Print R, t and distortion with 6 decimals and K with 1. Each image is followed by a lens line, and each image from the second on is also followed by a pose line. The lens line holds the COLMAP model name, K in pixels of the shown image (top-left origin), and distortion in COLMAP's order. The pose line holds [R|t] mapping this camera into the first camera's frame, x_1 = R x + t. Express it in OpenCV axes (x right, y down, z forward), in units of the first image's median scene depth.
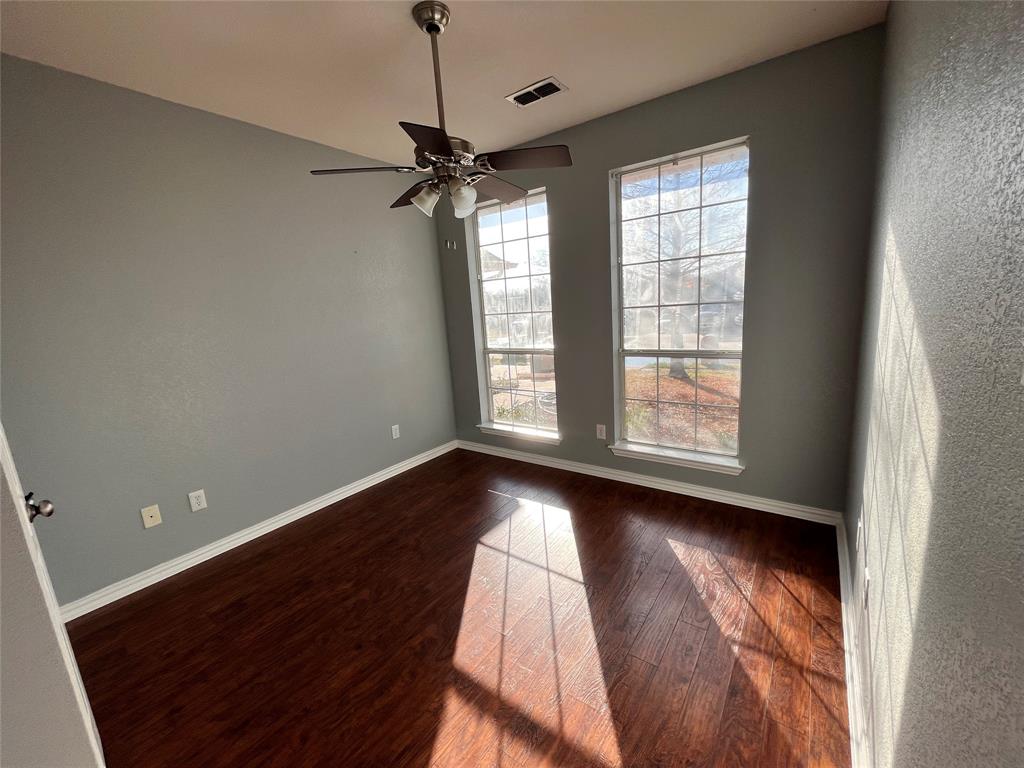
lens RADIAL K [[413.7, 0, 512.0], [0, 413.7, 384.0], [0, 0, 1]] dist [-0.002638, 0.000043]
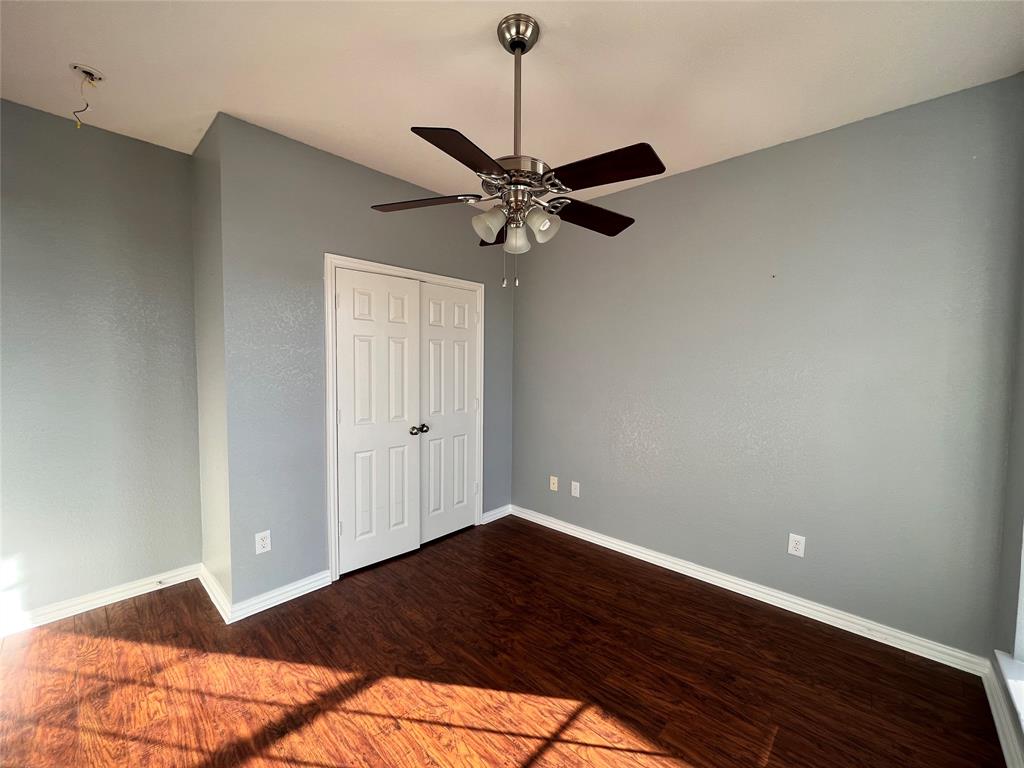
lens RADIAL K [[413.7, 0, 512.0], [0, 413.7, 384.0], [0, 0, 1]] dist [-0.002638, 0.000043]
pose [[-0.110723, 0.111557, -0.987570, 0.624637], [-0.193460, 0.972253, 0.131517, -0.212704], [0.974840, 0.205617, -0.086069, 0.973441]]
